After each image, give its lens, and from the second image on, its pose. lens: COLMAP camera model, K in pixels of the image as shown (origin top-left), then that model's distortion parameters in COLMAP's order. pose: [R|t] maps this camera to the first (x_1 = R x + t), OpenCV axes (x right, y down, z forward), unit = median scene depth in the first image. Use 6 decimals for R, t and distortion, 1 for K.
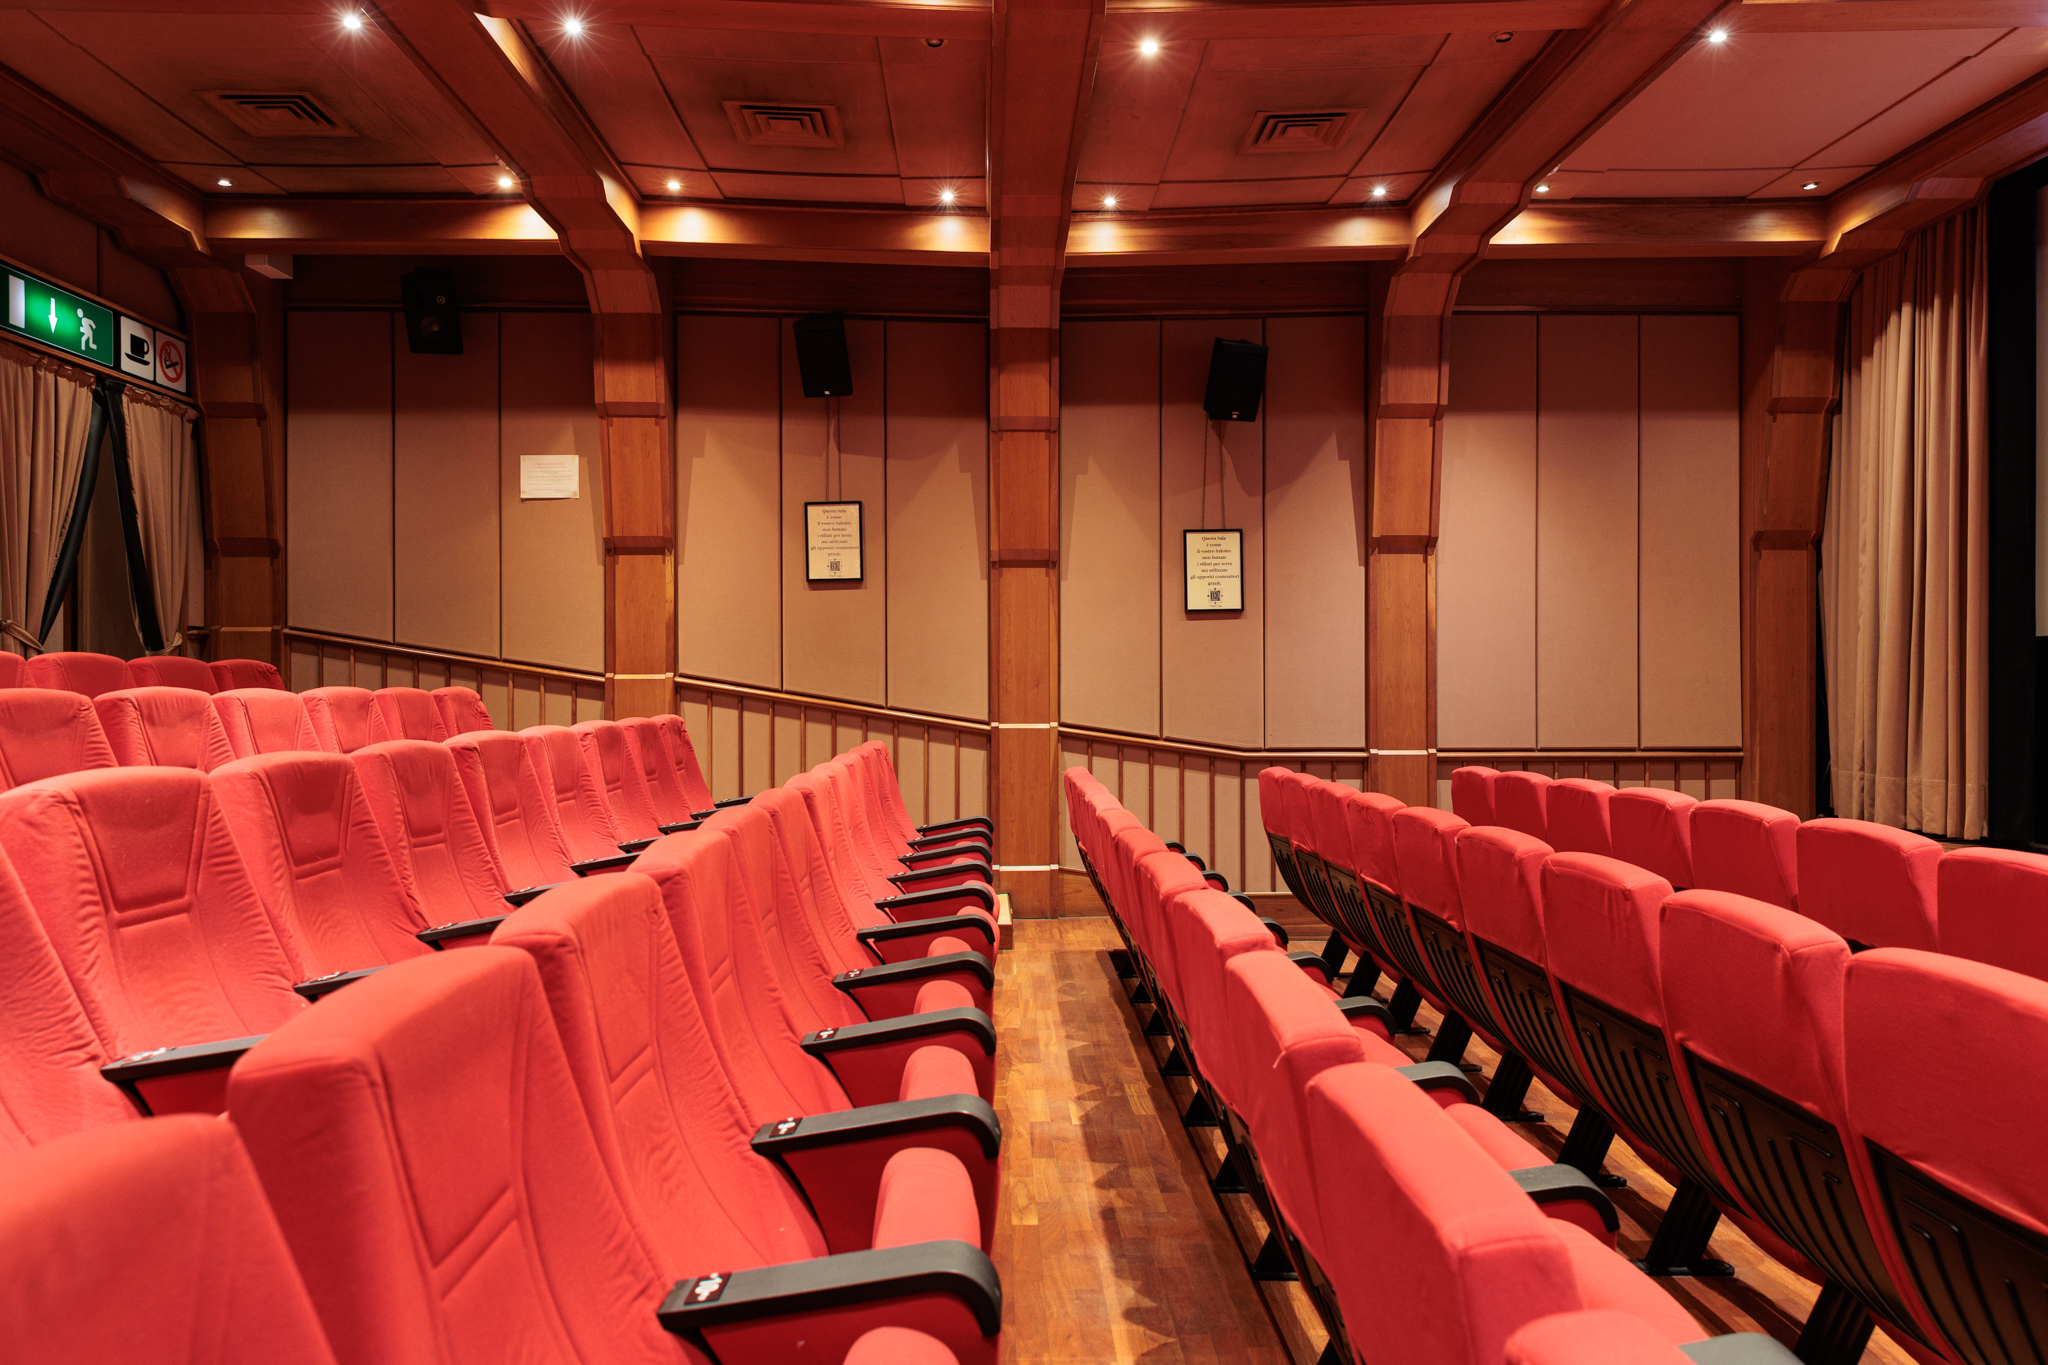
lens RADIAL K [[1373.9, 0, 1003.2], [0, 1373.9, 673.1], [0, 0, 1]] dist [0.004628, -0.001465]
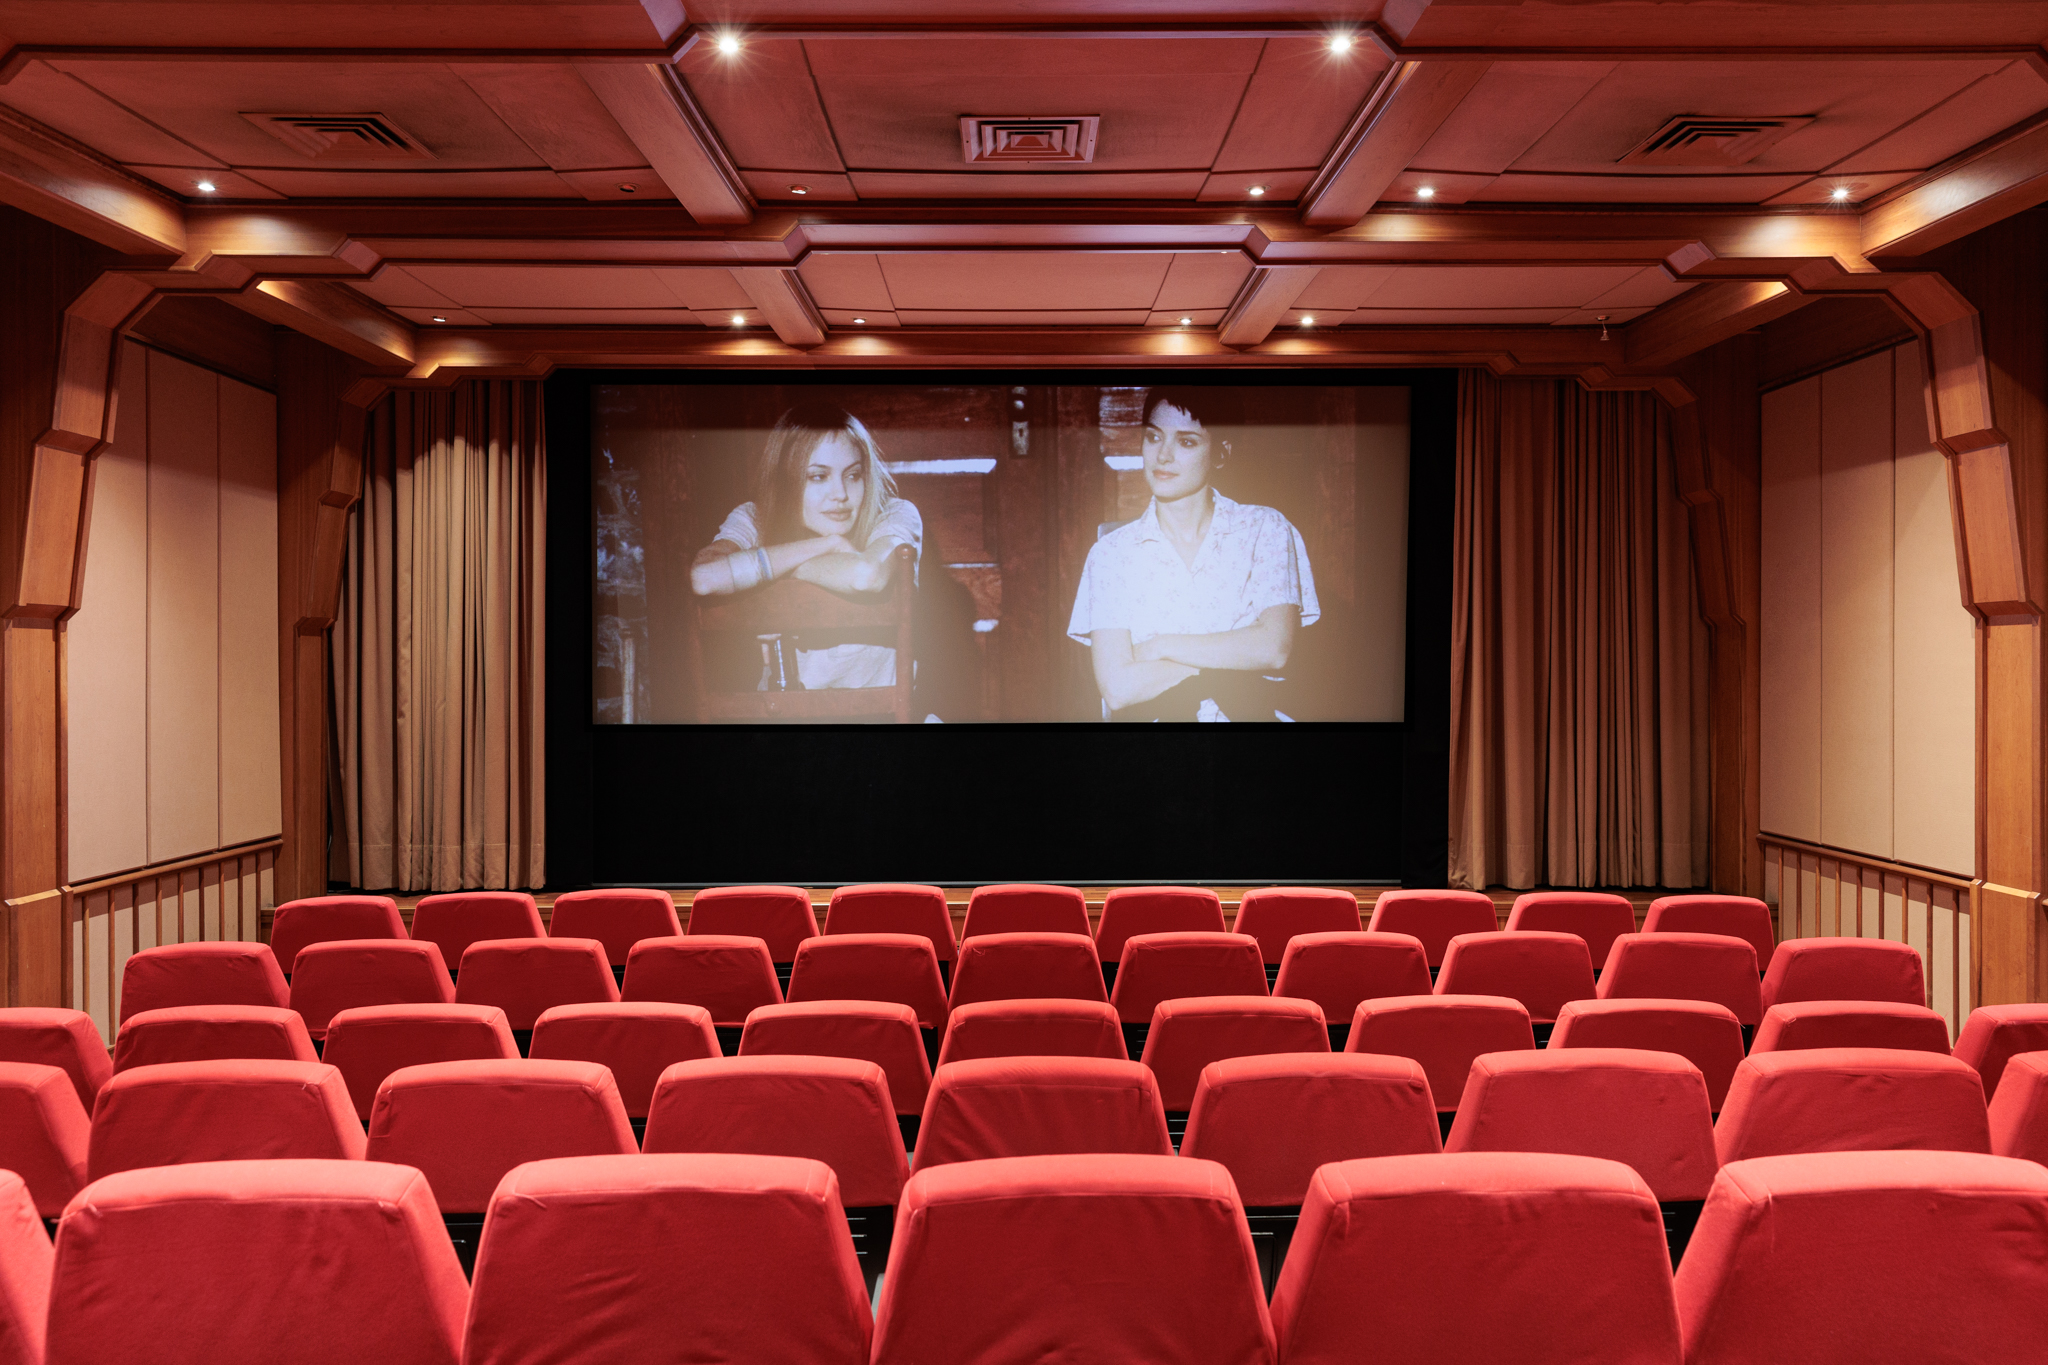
lens RADIAL K [[1373.9, 0, 1003.2], [0, 1373.9, 673.1], [0, 0, 1]] dist [0.004628, -0.001465]
pose [[0.008339, -0.004913, 0.999953, -0.456226], [-0.002857, 0.999984, 0.004937, -0.069774], [-0.999961, -0.002898, 0.008325, 0.484589]]
